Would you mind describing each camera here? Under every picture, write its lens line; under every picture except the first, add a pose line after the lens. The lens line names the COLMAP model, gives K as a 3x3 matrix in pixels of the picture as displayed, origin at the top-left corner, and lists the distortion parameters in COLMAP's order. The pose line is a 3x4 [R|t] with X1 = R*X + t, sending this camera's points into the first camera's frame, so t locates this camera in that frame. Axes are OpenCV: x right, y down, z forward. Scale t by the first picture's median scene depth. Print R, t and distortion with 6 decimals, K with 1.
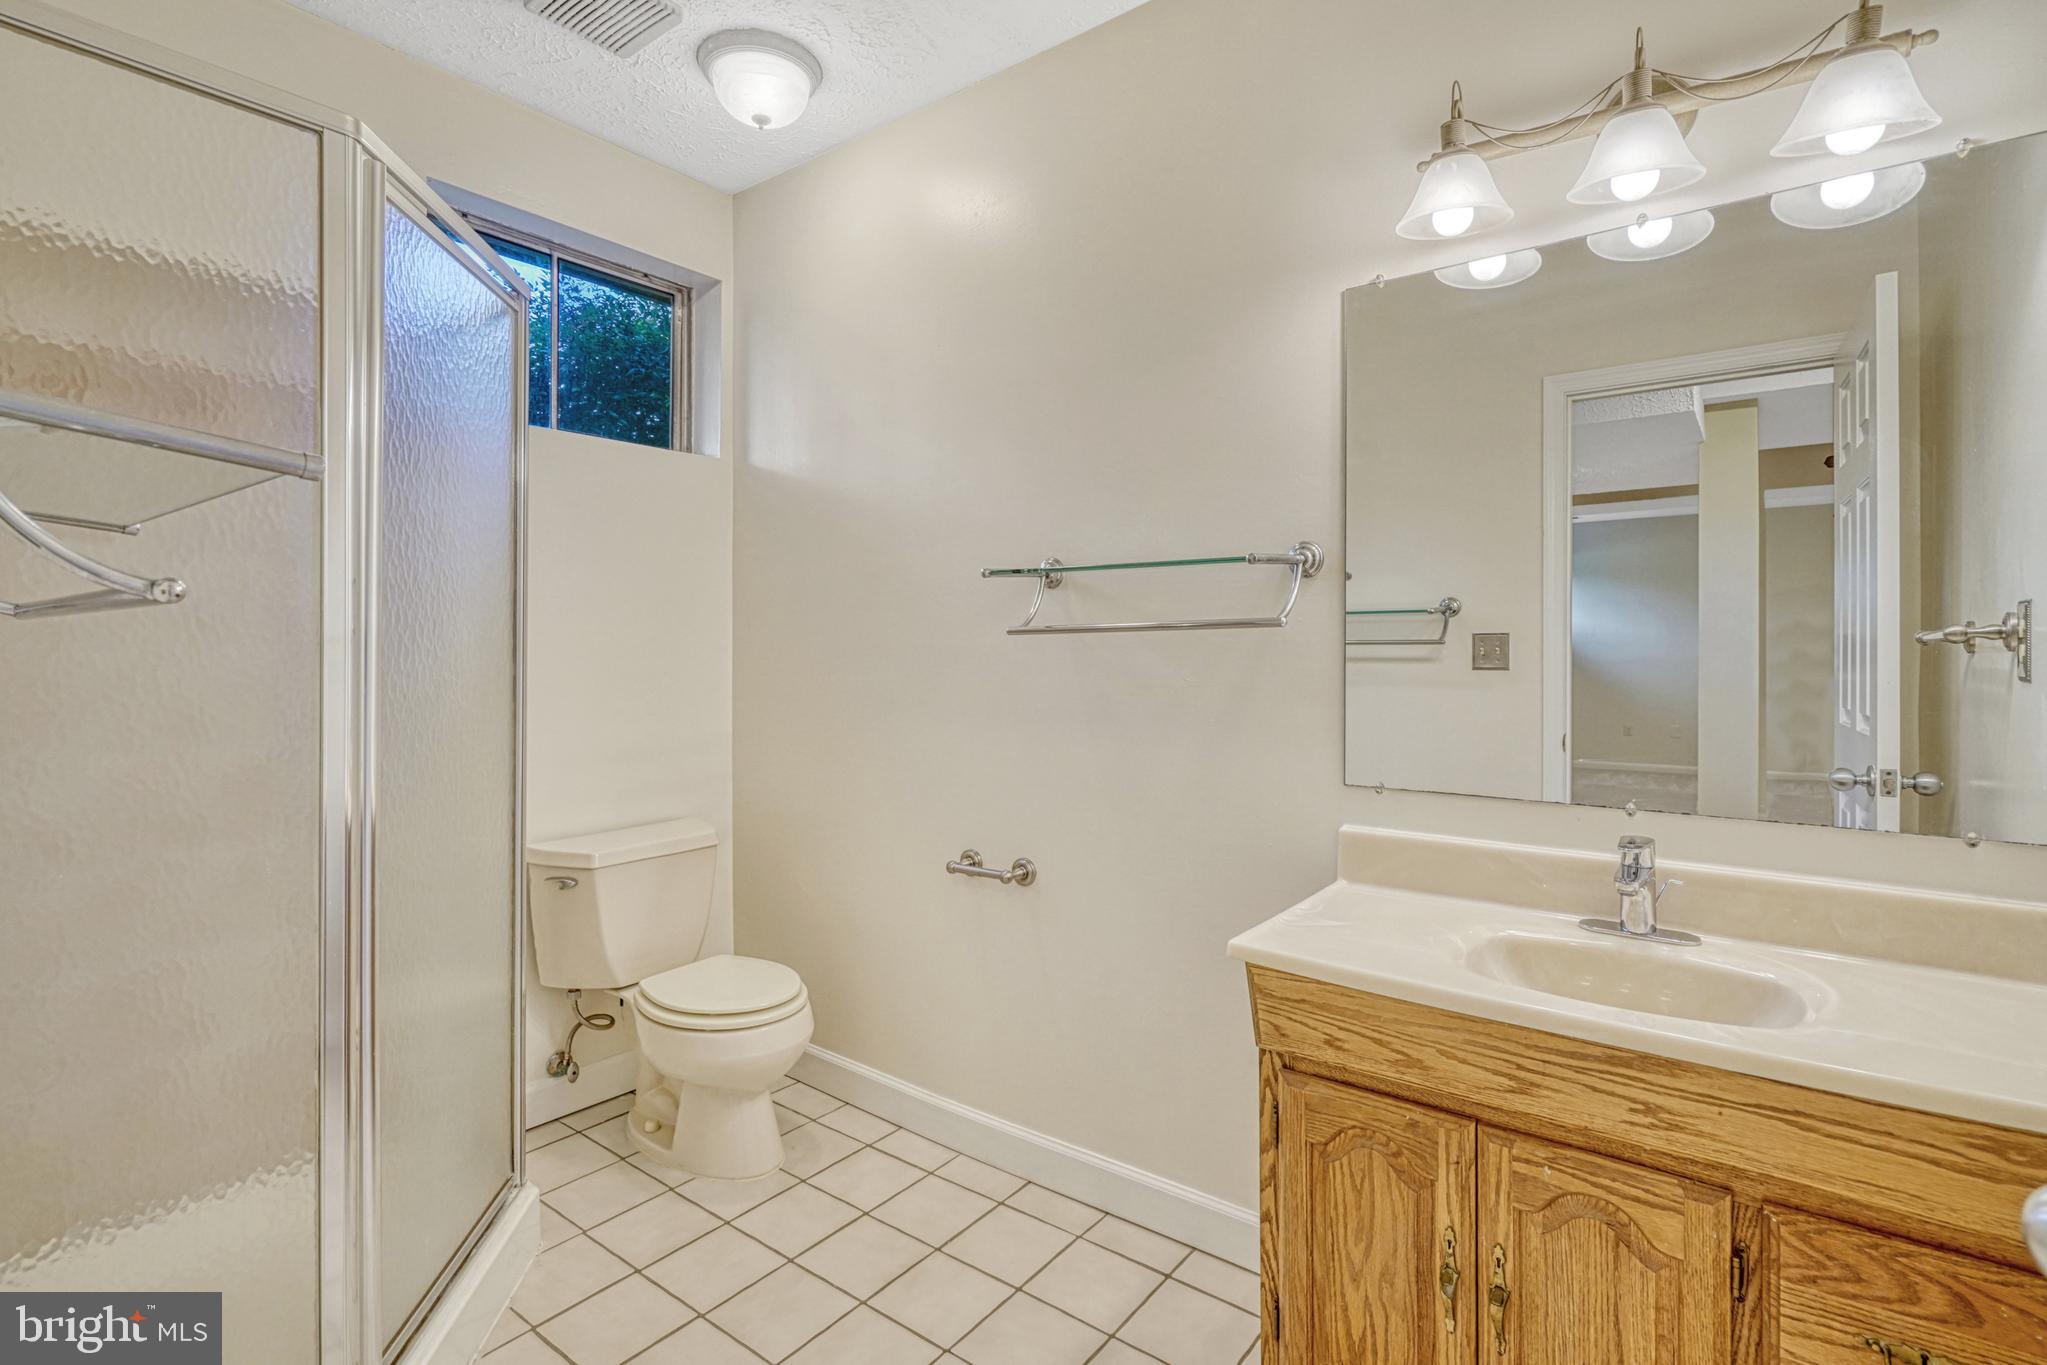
lens RADIAL K [[970.8, 0, 1022.9], [0, 970.8, 669.6], [0, 0, 1]] dist [0.001608, -0.000017]
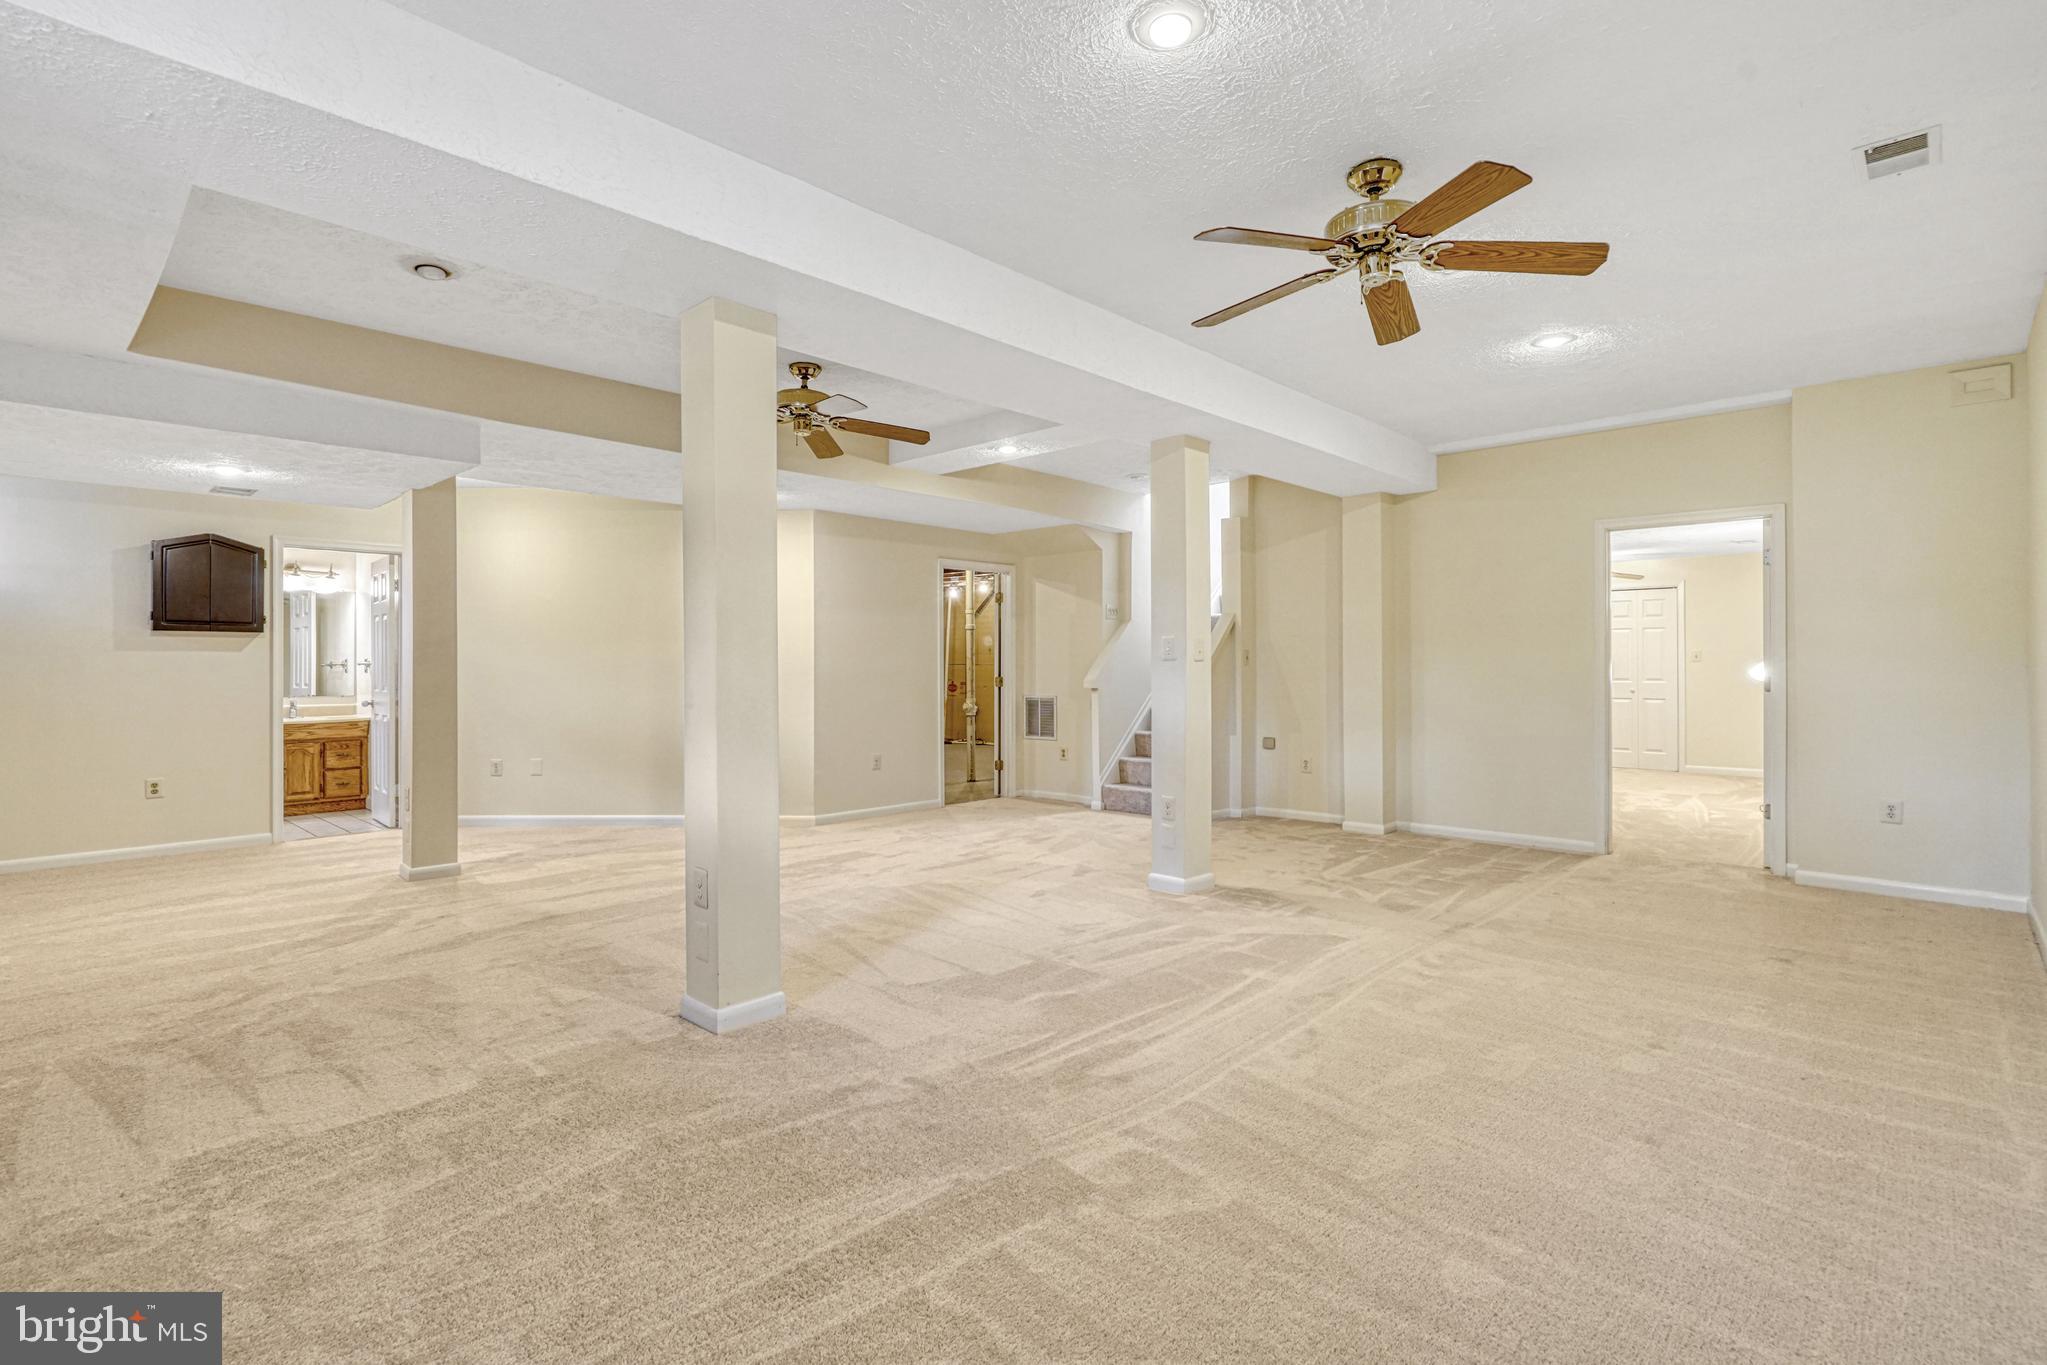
lens RADIAL K [[970.8, 0, 1023.9], [0, 970.8, 674.7], [0, 0, 1]] dist [0.001608, -0.000017]
pose [[0.106727, -0.003045, 0.994284, -5.645058], [0.004212, 0.999988, 0.002610, 0.054605], [-0.994279, 0.003910, 0.106738, -4.755591]]
